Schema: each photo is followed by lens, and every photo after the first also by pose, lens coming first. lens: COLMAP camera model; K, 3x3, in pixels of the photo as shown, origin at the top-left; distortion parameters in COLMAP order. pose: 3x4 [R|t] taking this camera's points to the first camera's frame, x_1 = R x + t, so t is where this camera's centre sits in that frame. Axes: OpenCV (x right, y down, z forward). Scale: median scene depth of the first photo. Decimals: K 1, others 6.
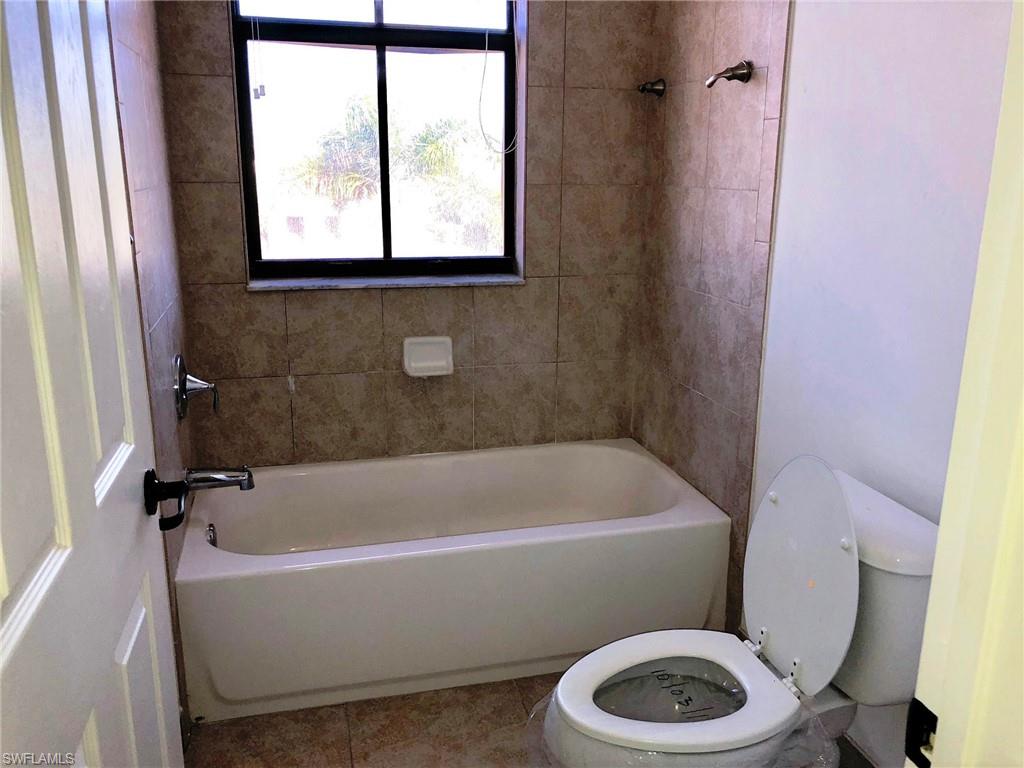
lens RADIAL K [[838.2, 0, 515.4], [0, 838.2, 382.5], [0, 0, 1]] dist [0.037587, -0.055333]
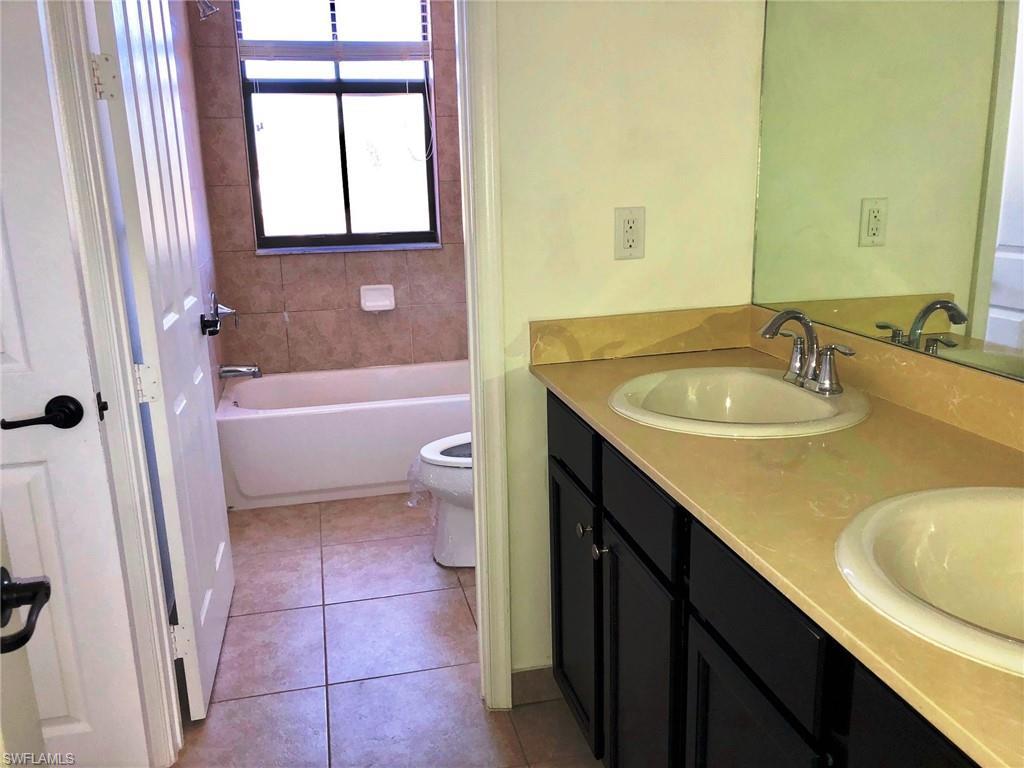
lens RADIAL K [[838.2, 0, 509.5], [0, 838.2, 383.9], [0, 0, 1]] dist [0.037587, -0.055333]
pose [[0.998989, -0.025710, -0.036889, 0.187009], [0.025434, 0.999645, -0.007950, 0.143157], [0.037080, 0.007003, 0.999288, -0.495534]]
